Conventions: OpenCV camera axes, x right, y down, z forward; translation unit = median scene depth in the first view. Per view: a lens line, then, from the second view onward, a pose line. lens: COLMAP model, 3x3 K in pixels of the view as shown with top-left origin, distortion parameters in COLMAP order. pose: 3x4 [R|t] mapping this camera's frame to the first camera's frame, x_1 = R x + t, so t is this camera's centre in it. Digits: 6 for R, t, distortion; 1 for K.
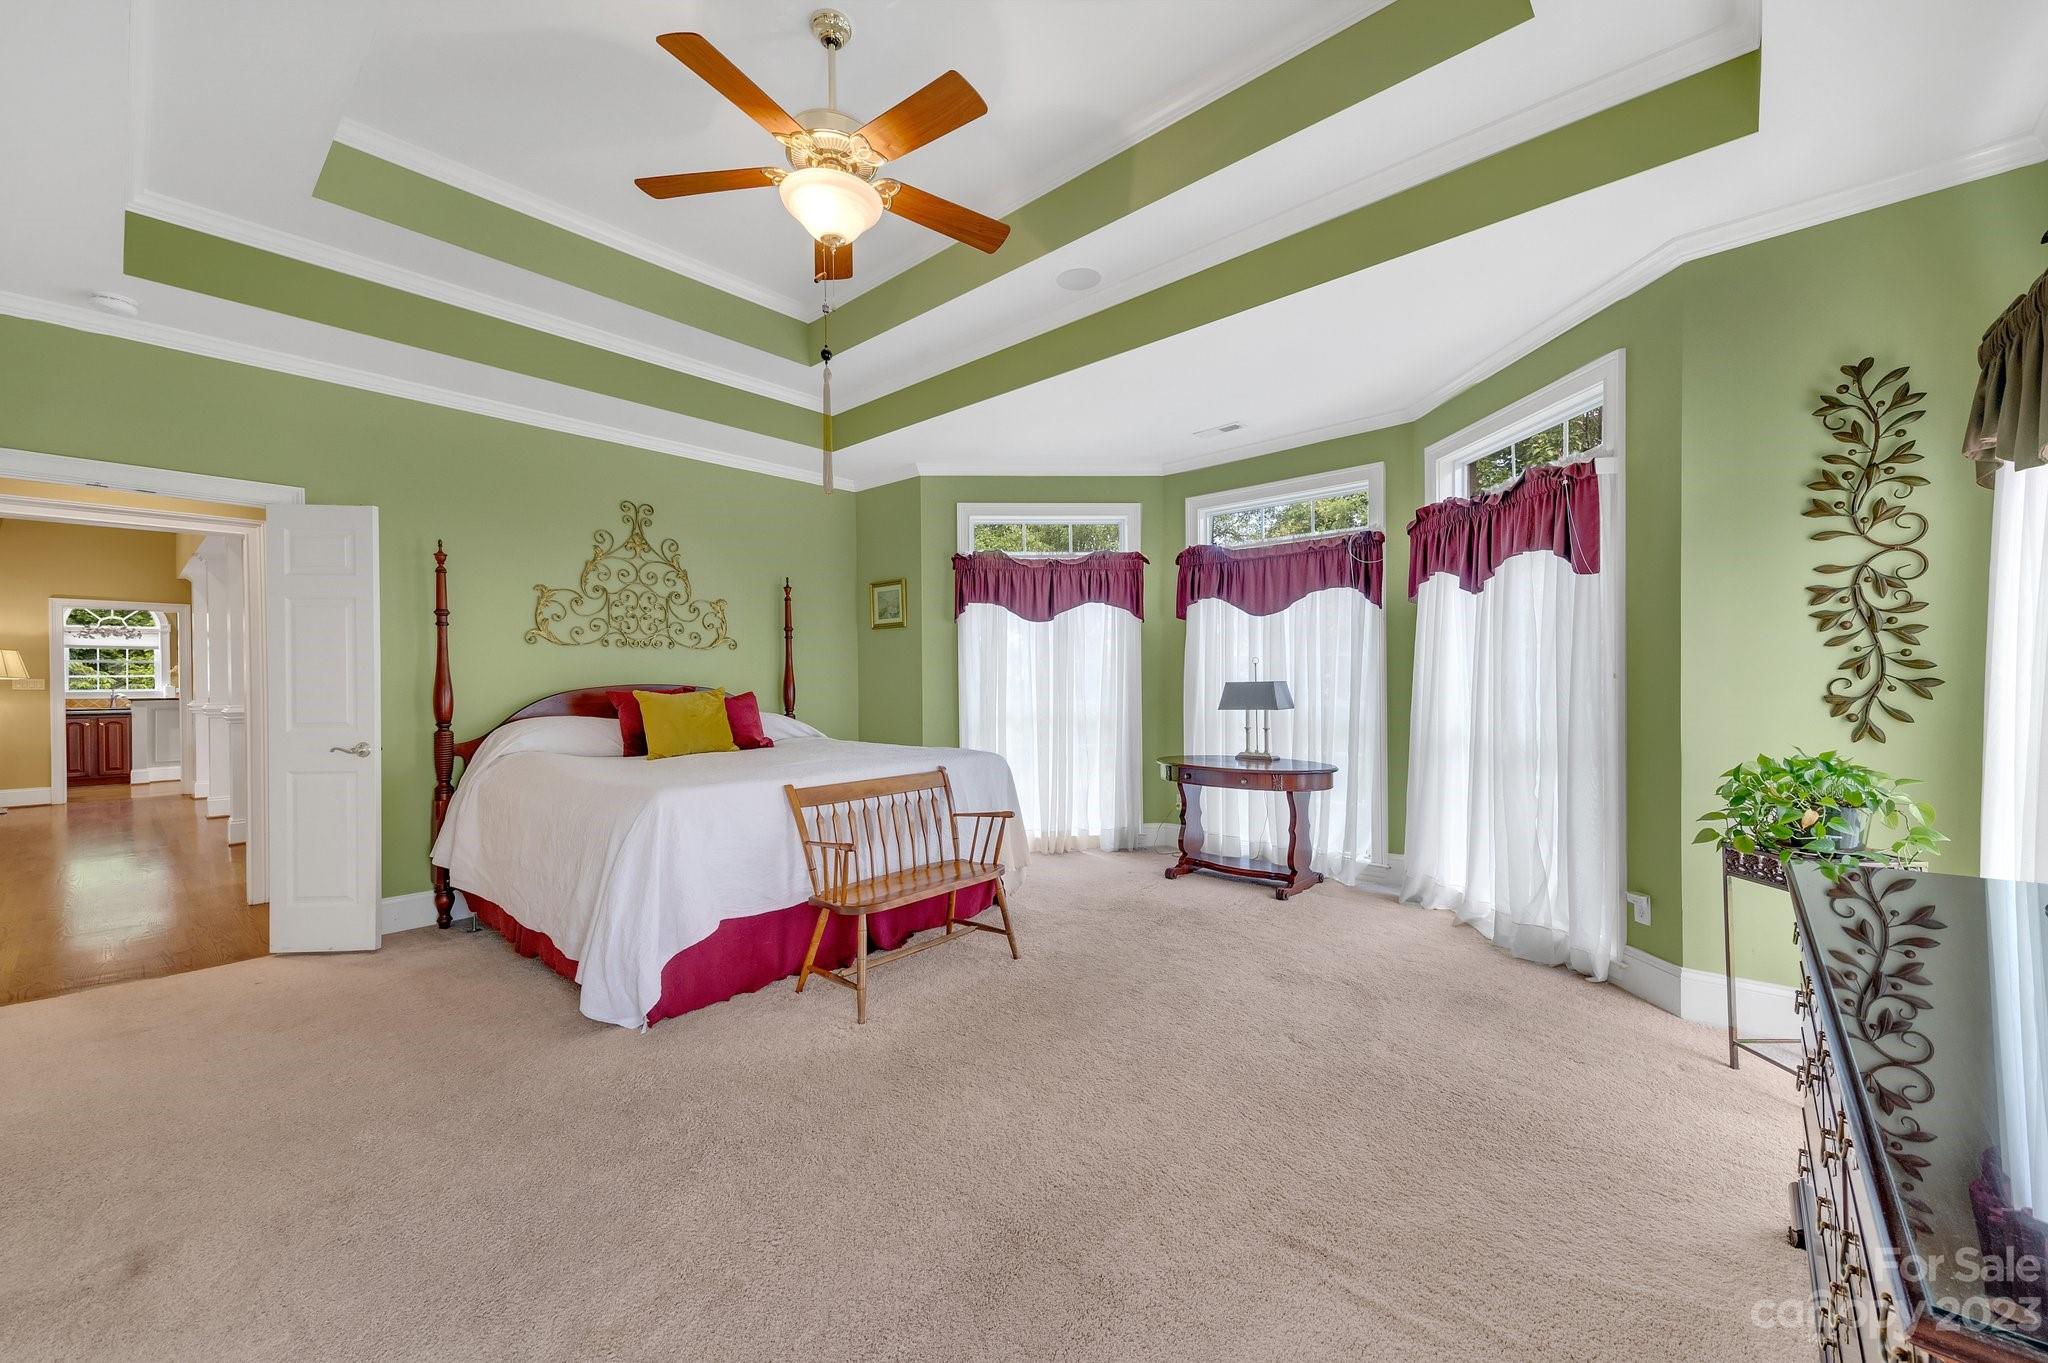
lens RADIAL K [[813.9, 0, 1018.5], [0, 813.9, 679.8], [0, 0, 1]] dist [0.032813, -0.000449]
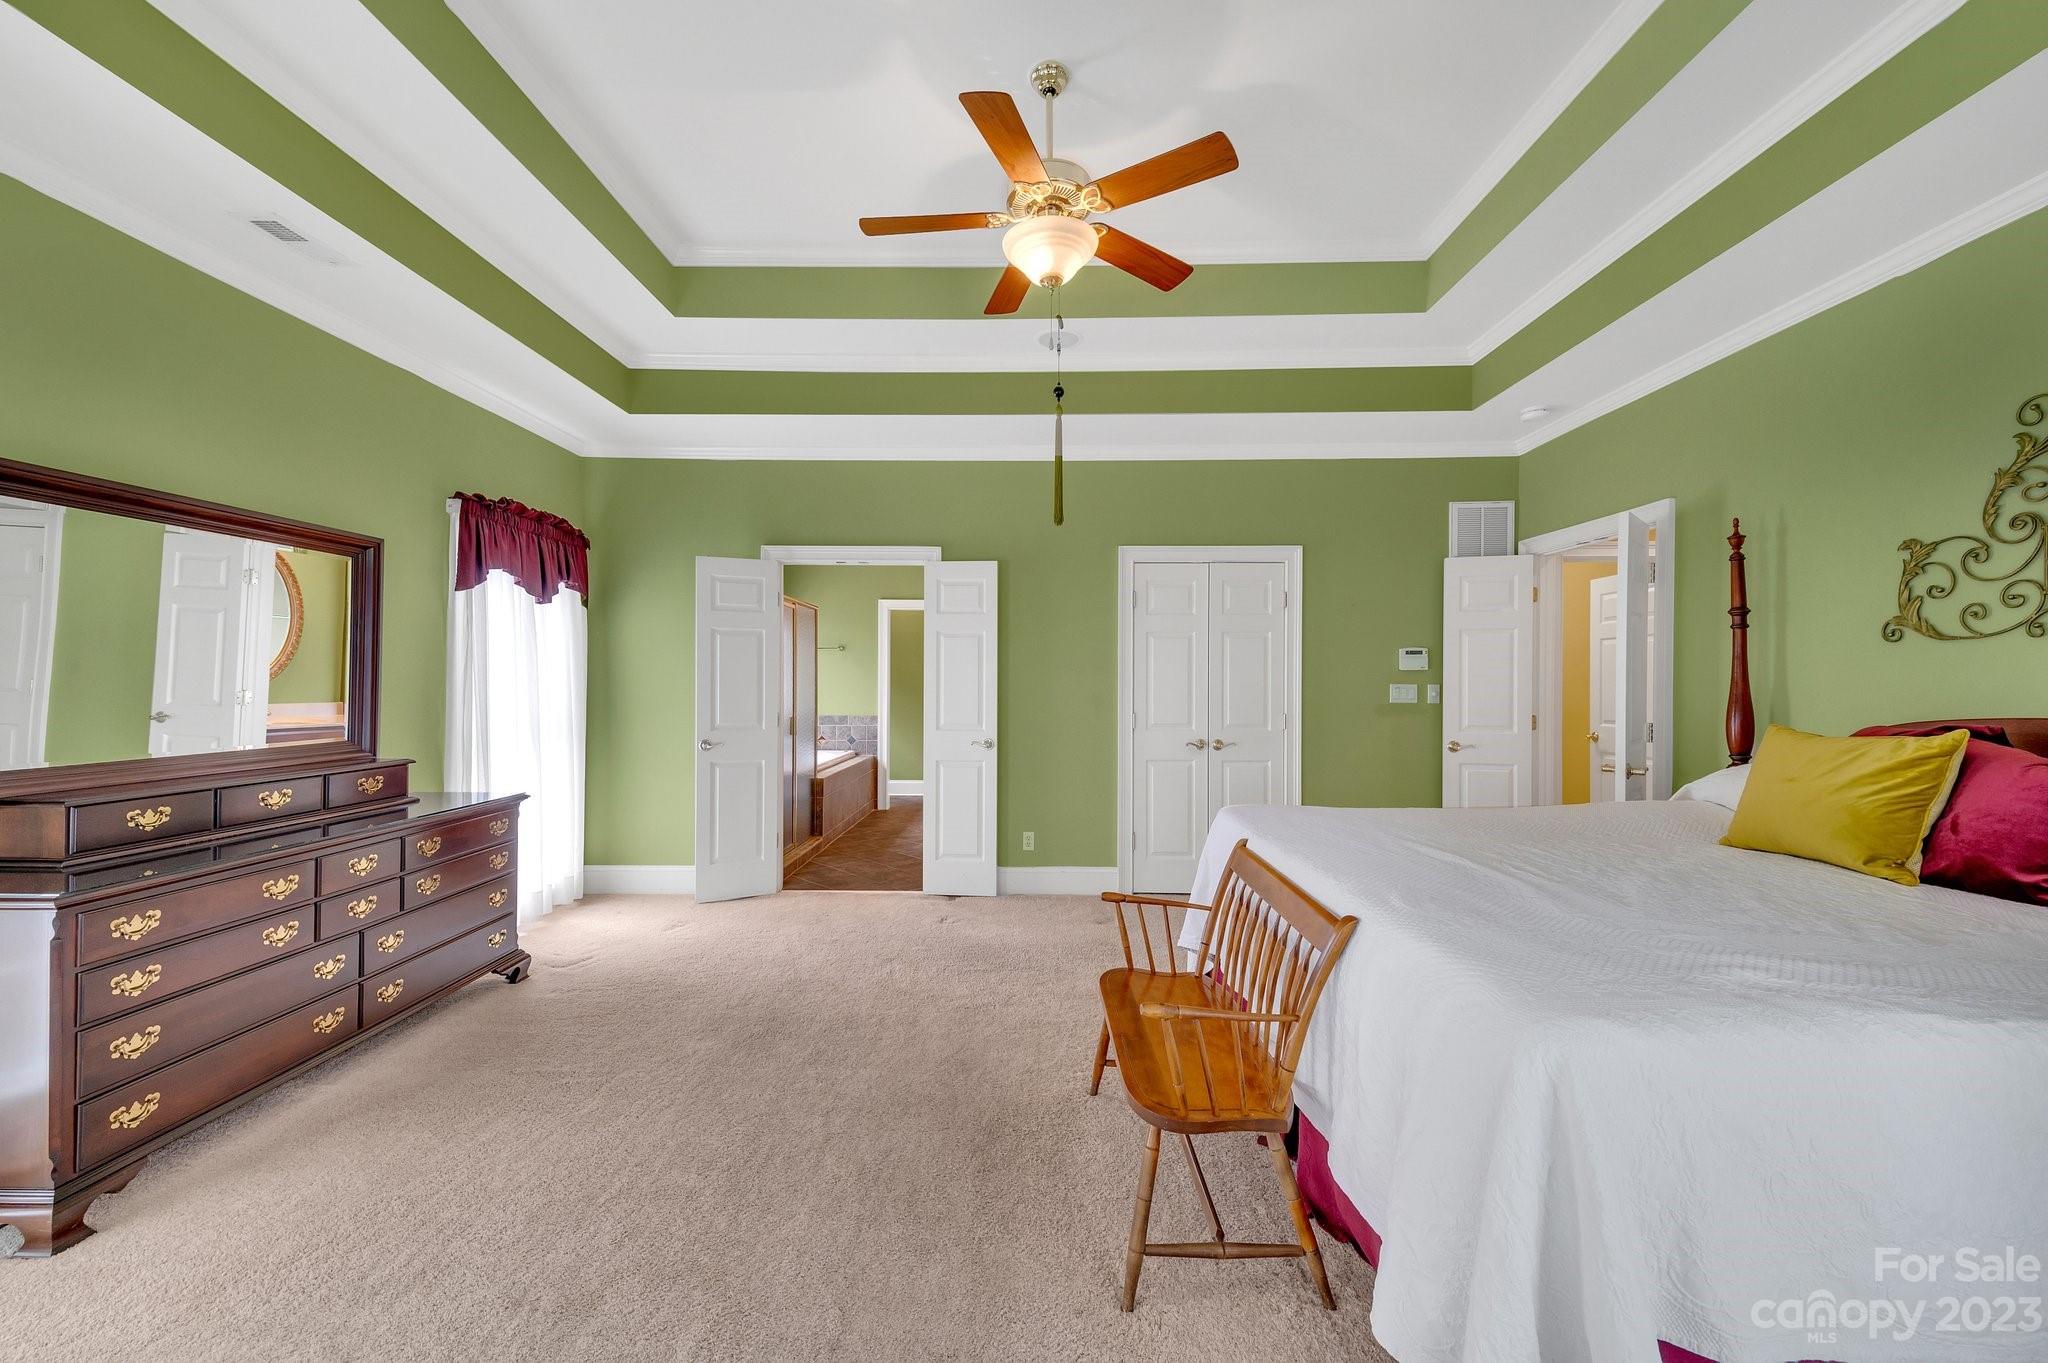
lens RADIAL K [[813.9, 0, 1018.5], [0, 813.9, 679.8], [0, 0, 1]] dist [0.032813, -0.000449]
pose [[-0.758600, 0.009480, -0.651488, 0.290082], [0.010264, 0.999944, 0.002600, -0.023733], [0.651476, -0.004714, -0.758655, 1.035015]]
